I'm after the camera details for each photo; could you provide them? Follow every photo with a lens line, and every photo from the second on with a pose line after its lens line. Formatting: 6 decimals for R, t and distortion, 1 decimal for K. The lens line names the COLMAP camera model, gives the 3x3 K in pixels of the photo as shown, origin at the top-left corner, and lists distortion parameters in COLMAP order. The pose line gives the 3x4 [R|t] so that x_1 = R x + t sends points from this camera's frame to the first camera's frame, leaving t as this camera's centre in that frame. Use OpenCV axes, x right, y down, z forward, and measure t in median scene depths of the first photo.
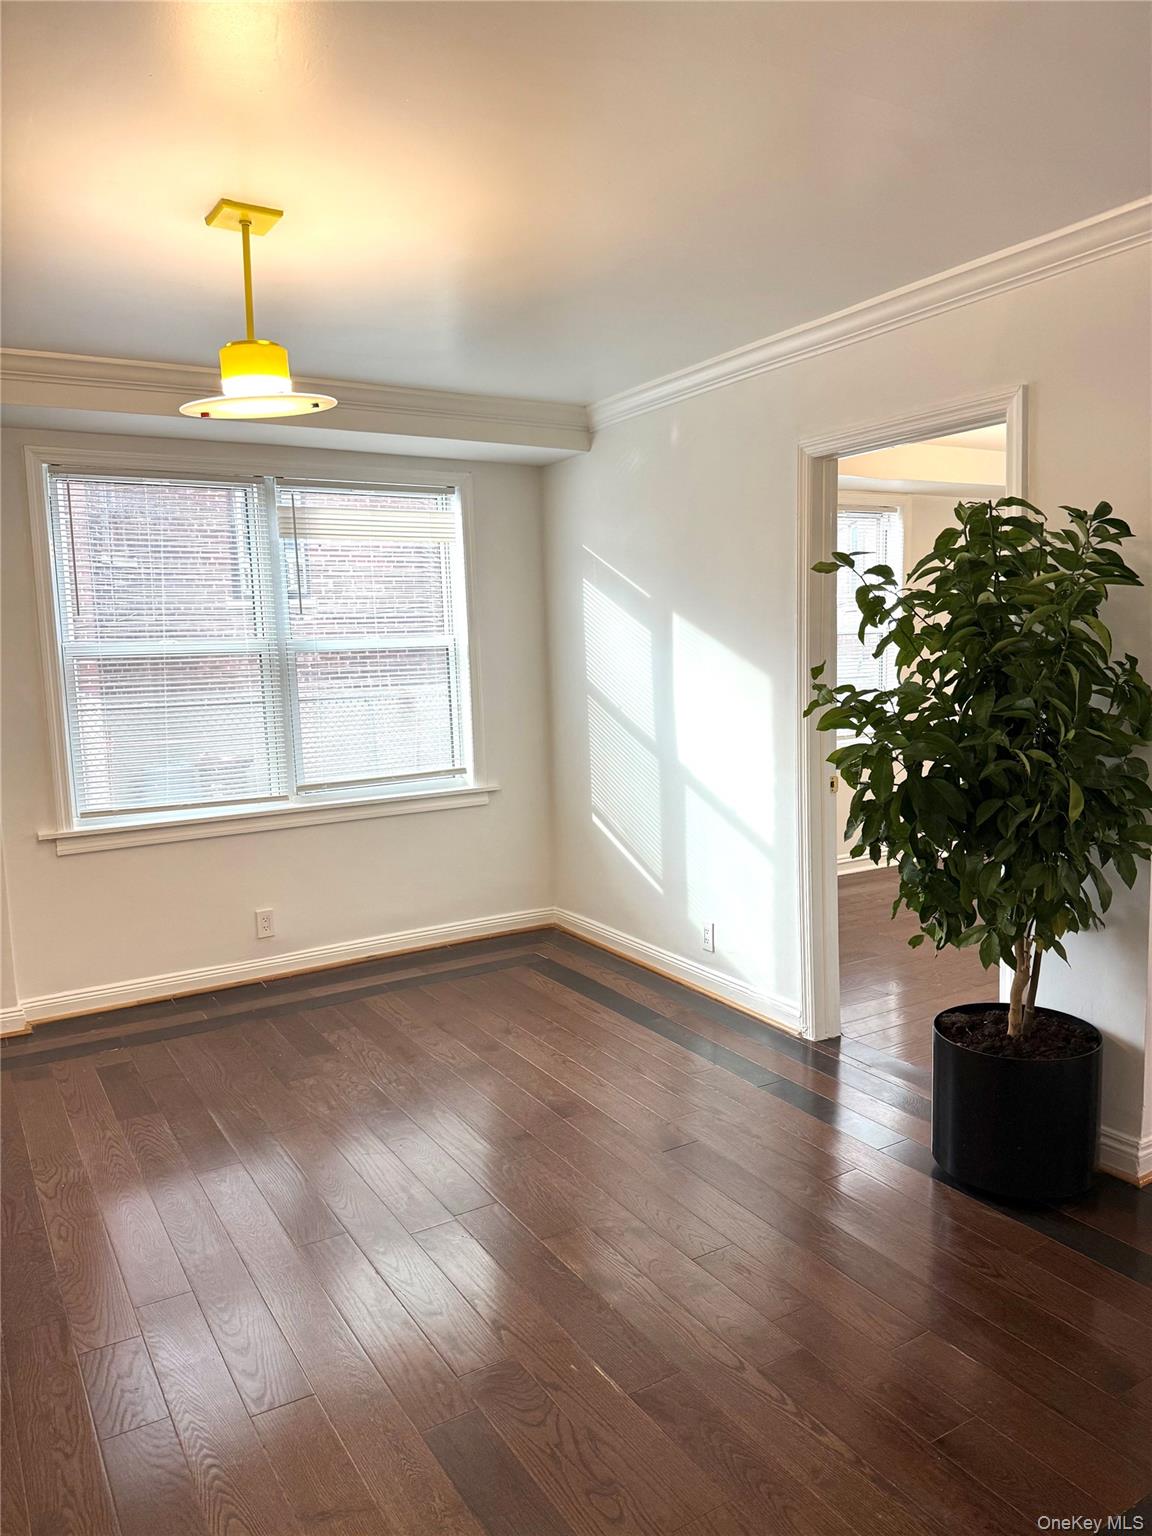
lens RADIAL K [[1076.5, 0, 576.2], [0, 1076.5, 766.2], [0, 0, 1]] dist [0.018645, -0.029010]
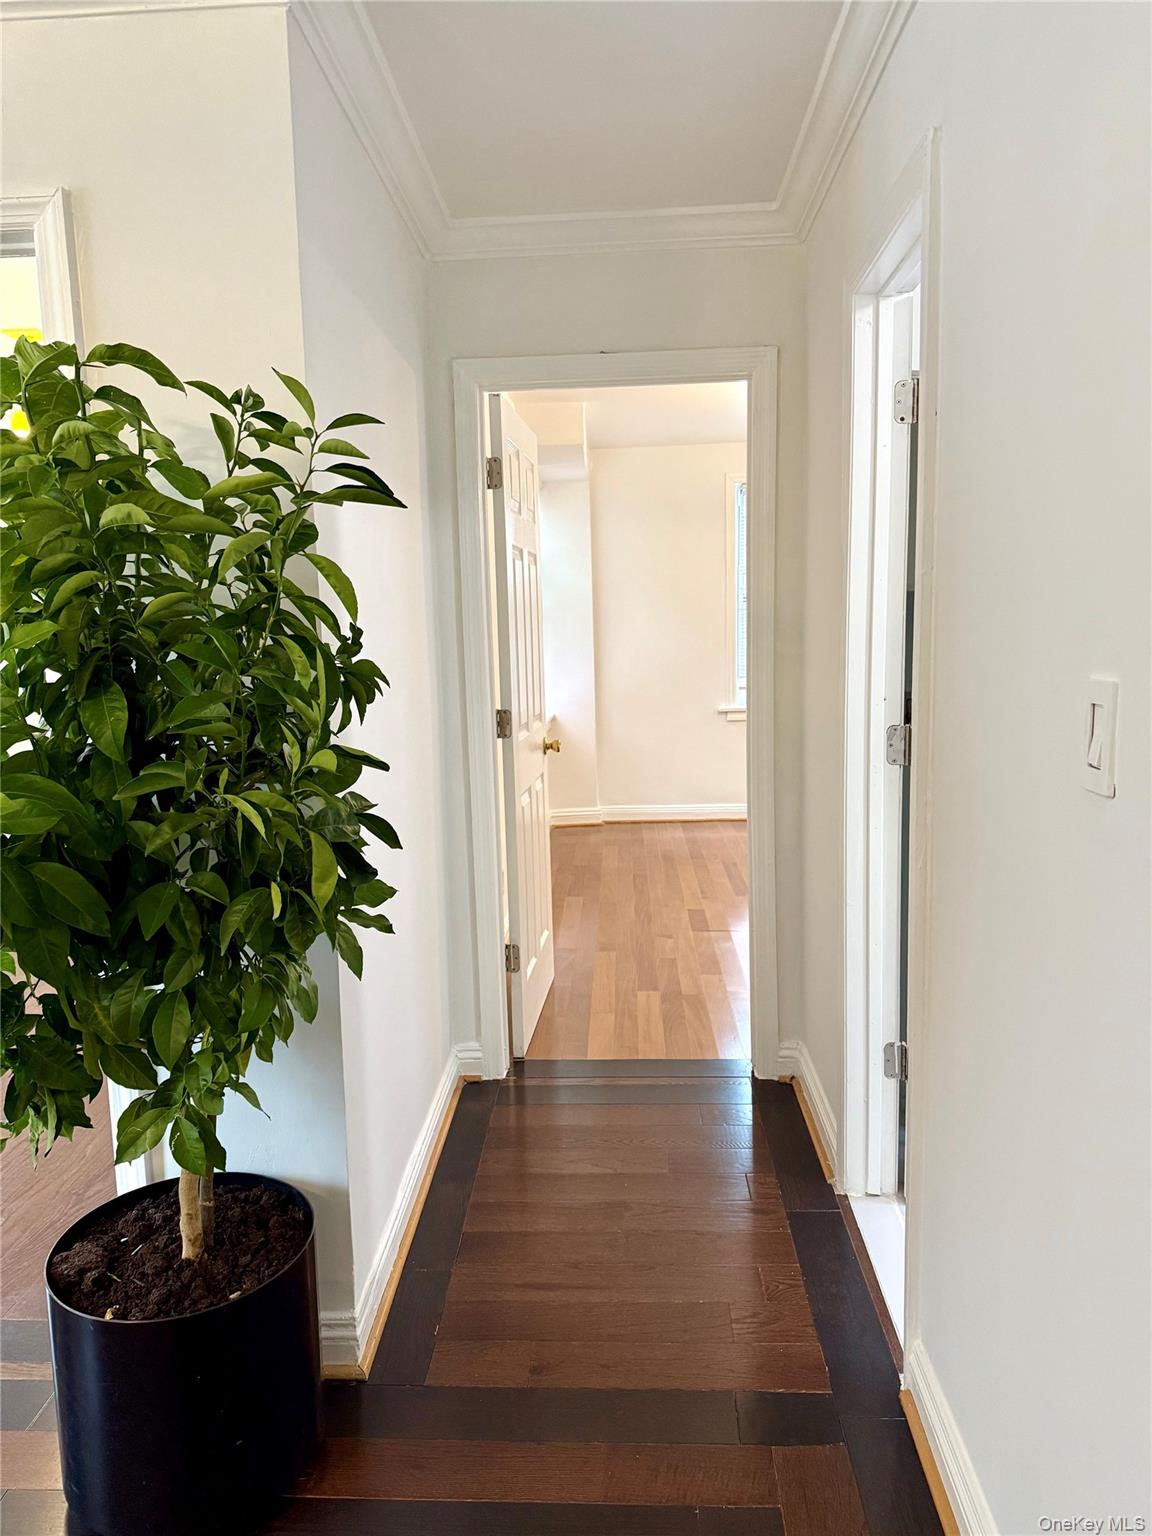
lens RADIAL K [[1076.5, 0, 574.4], [0, 1076.5, 755.9], [0, 0, 1]] dist [0.018645, -0.029010]
pose [[0.556971, -0.086266, 0.826040, 0.047896], [0.094725, 0.994699, 0.040010, -0.033639], [-0.825112, 0.055962, 0.562190, 0.466458]]
